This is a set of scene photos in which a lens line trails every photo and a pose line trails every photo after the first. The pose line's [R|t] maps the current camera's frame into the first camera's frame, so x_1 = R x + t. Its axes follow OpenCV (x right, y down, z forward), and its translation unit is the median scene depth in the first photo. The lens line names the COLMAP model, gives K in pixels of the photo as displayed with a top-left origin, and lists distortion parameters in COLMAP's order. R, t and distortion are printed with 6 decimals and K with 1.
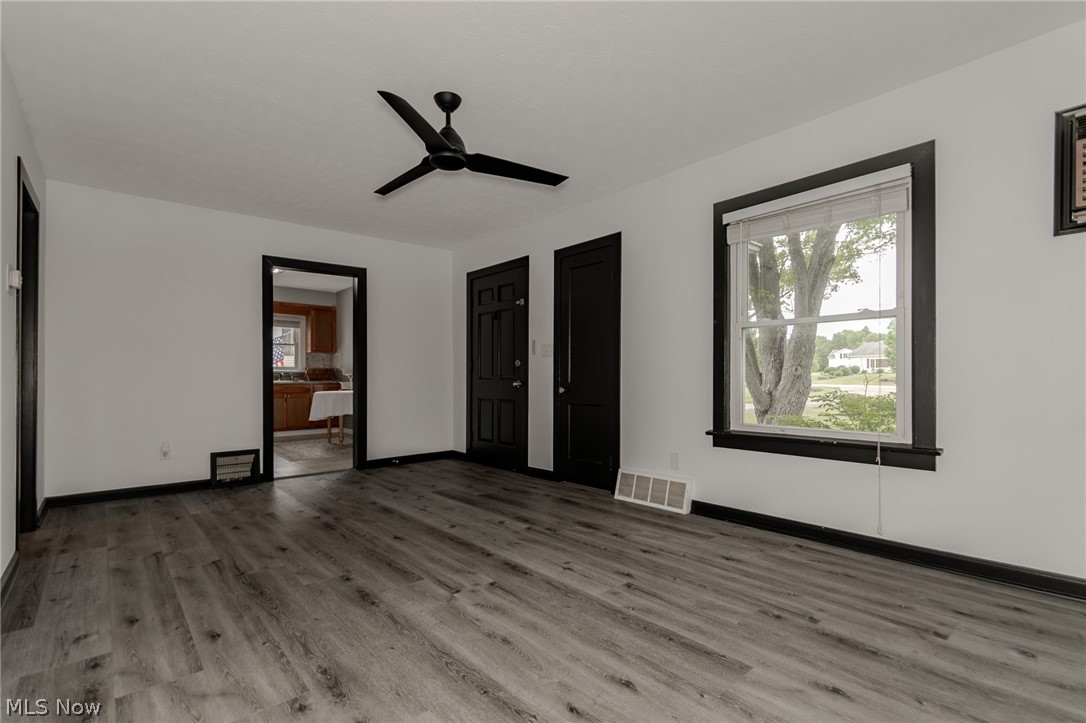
lens RADIAL K [[506.6, 0, 548.4], [0, 506.6, 383.1], [0, 0, 1]] dist [0.014463, -0.004402]
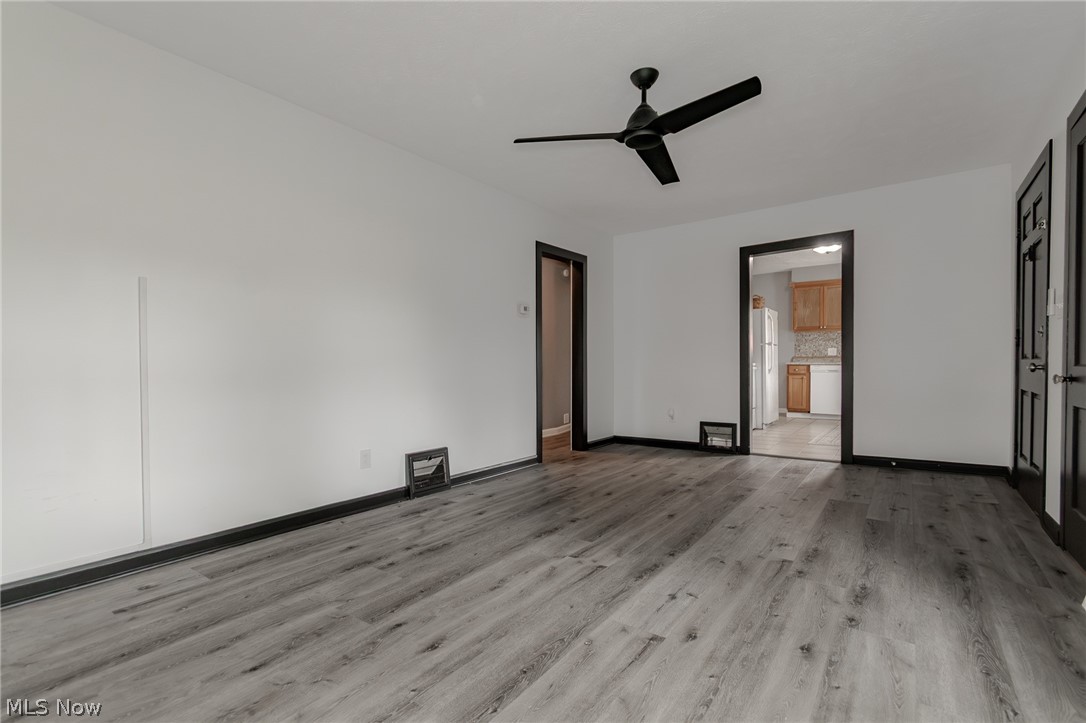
lens RADIAL K [[506.6, 0, 532.0], [0, 506.6, 366.2], [0, 0, 1]] dist [0.014463, -0.004402]
pose [[0.212784, 0.006806, -0.977076, 0.707123], [-0.000945, 0.999977, 0.006759, -0.004630], [0.977099, -0.000515, 0.212786, 0.556009]]
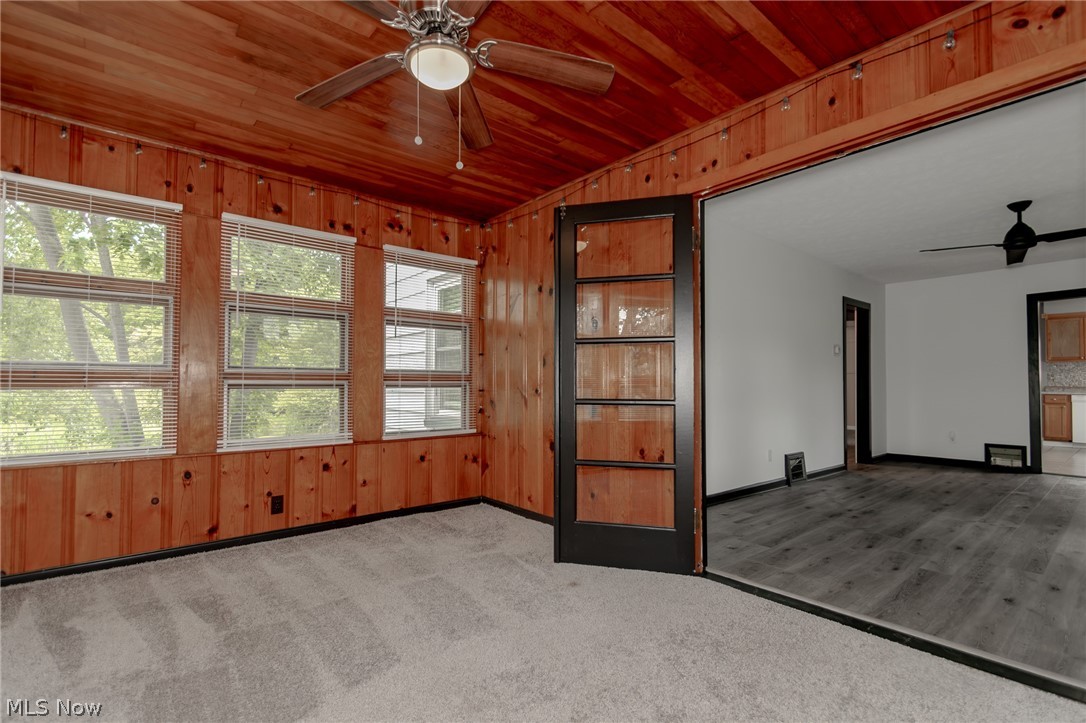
lens RADIAL K [[506.6, 0, 540.5], [0, 506.6, 365.8], [0, 0, 1]] dist [0.014463, -0.004402]
pose [[-0.011326, -0.034324, -0.999347, 1.254425], [-0.013984, 0.999318, -0.034165, -0.019689], [0.999838, 0.013588, -0.011798, -0.360091]]
